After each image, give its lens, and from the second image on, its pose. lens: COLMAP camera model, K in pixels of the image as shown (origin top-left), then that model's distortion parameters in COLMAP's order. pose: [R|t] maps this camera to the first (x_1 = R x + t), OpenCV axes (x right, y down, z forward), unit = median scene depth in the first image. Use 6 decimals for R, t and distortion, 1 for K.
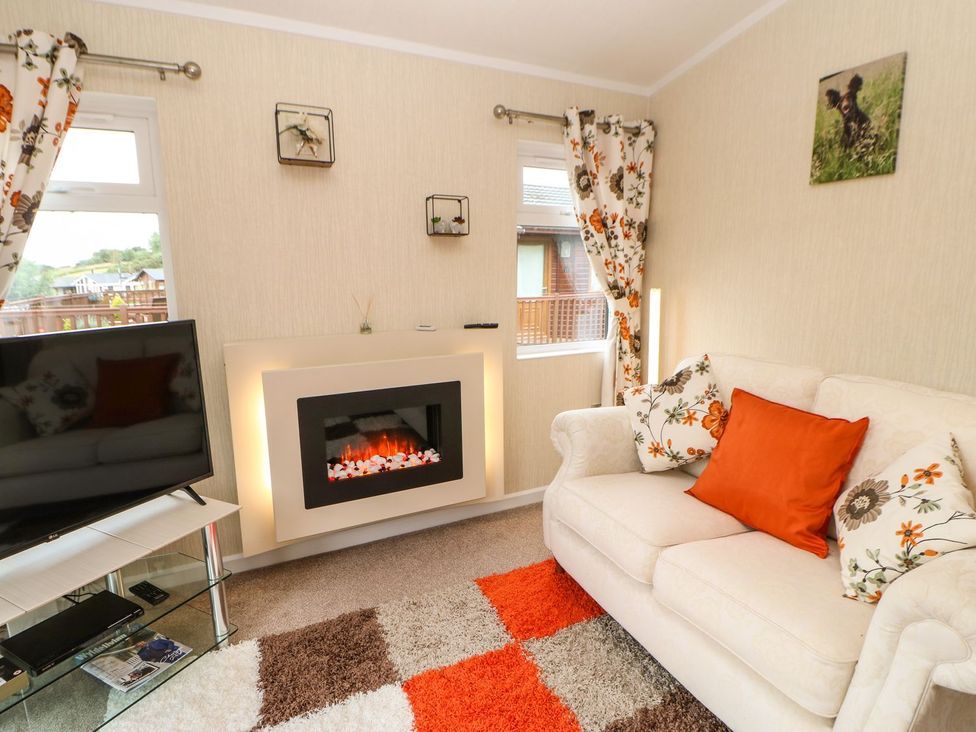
lens RADIAL K [[515.3, 0, 498.5], [0, 515.3, 348.1], [0, 0, 1]] dist [0.001329, -0.012287]
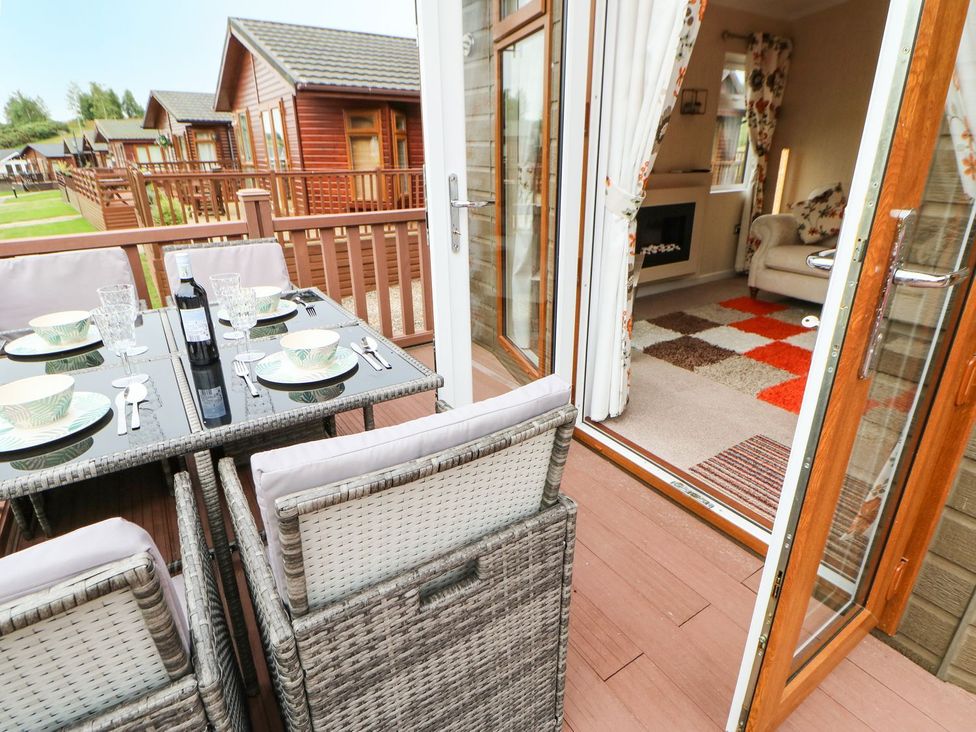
lens RADIAL K [[526.1, 0, 499.3], [0, 526.1, 352.8], [0, 0, 1]] dist [-0.003130, -0.008857]
pose [[0.991115, -0.043587, 0.125667, -1.073621], [0.014668, 0.974837, 0.222435, 0.169047], [-0.132200, -0.218615, 0.966815, -0.831822]]
